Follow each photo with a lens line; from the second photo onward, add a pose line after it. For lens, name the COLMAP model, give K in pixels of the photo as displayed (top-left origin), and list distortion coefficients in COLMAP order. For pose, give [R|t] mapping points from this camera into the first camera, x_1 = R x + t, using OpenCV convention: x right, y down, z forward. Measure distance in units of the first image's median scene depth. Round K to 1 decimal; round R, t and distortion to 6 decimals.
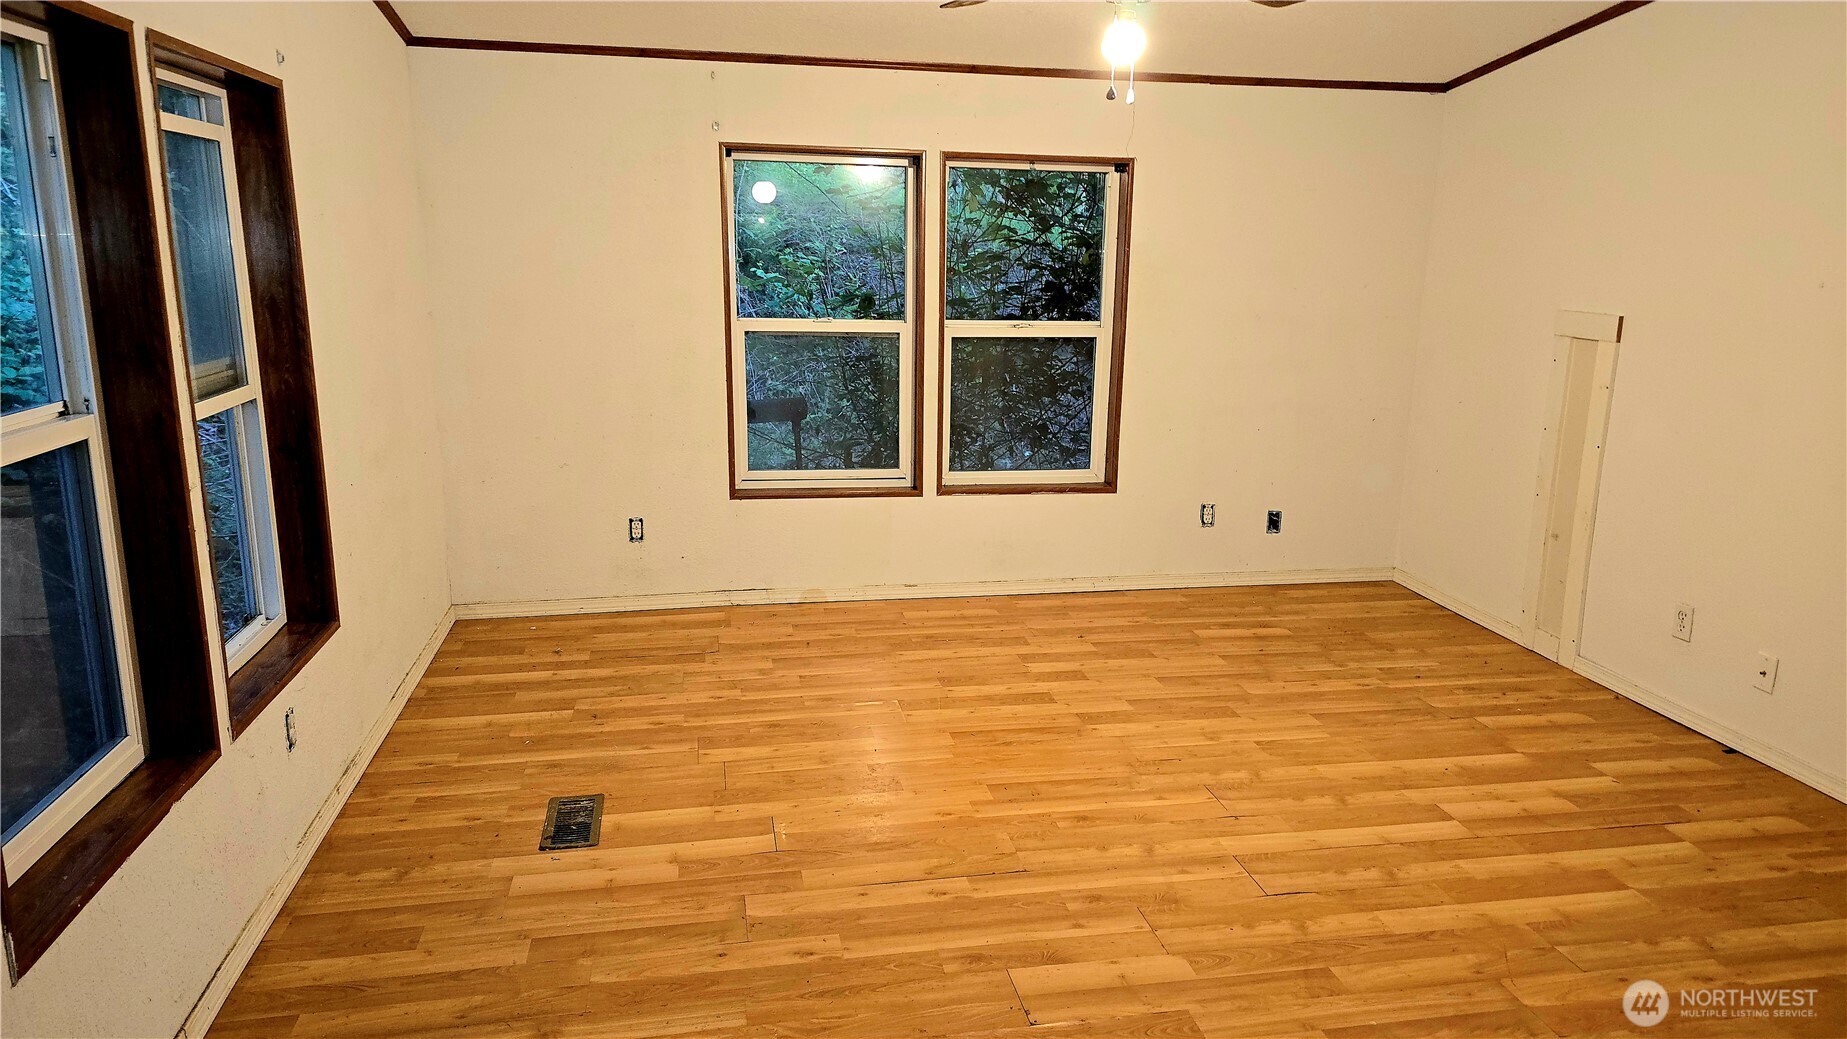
lens RADIAL K [[1209.9, 0, 928.0], [0, 1209.9, 519.5], [0, 0, 1]] dist [0.086773, -0.085351]
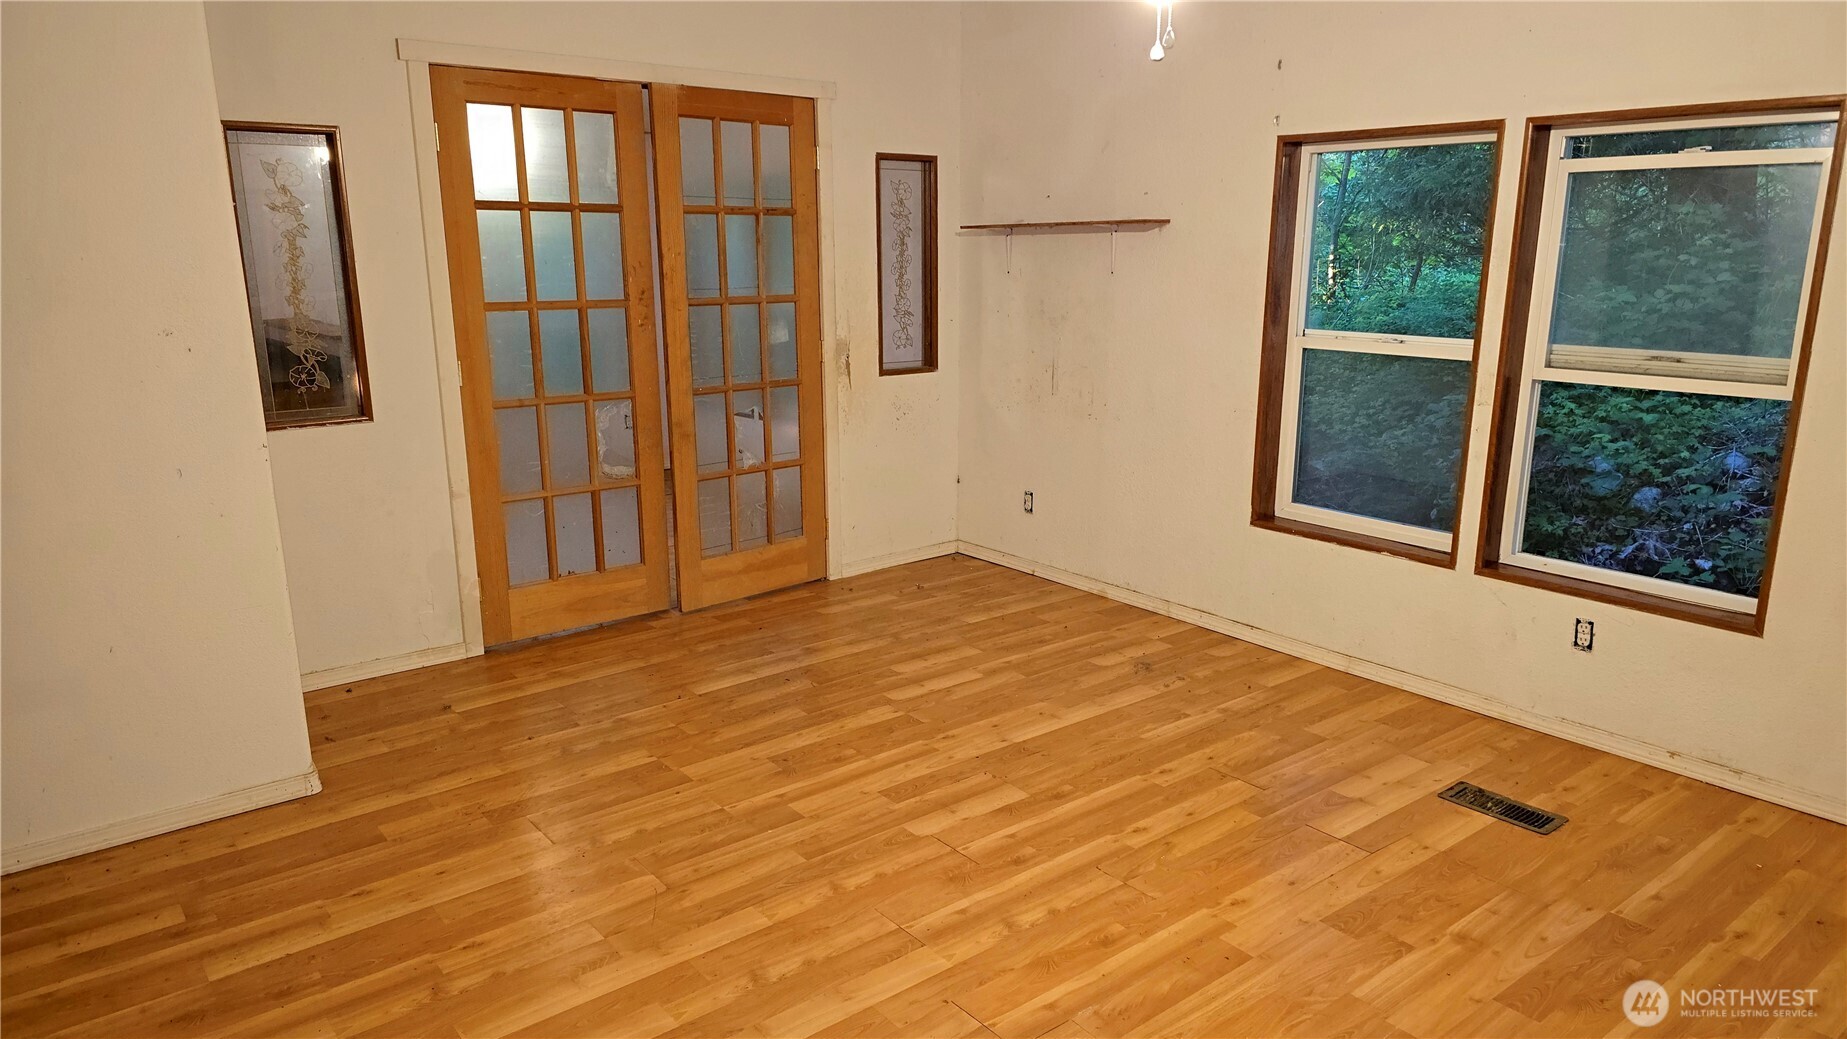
lens RADIAL K [[1209.9, 0, 924.7], [0, 1209.9, 519.4], [0, 0, 1]] dist [0.086773, -0.085351]
pose [[-0.885377, 0.090950, -0.455891, 0.673927], [-0.116592, 0.905887, 0.407155, -0.386929], [0.450016, 0.413639, -0.791447, 1.701529]]
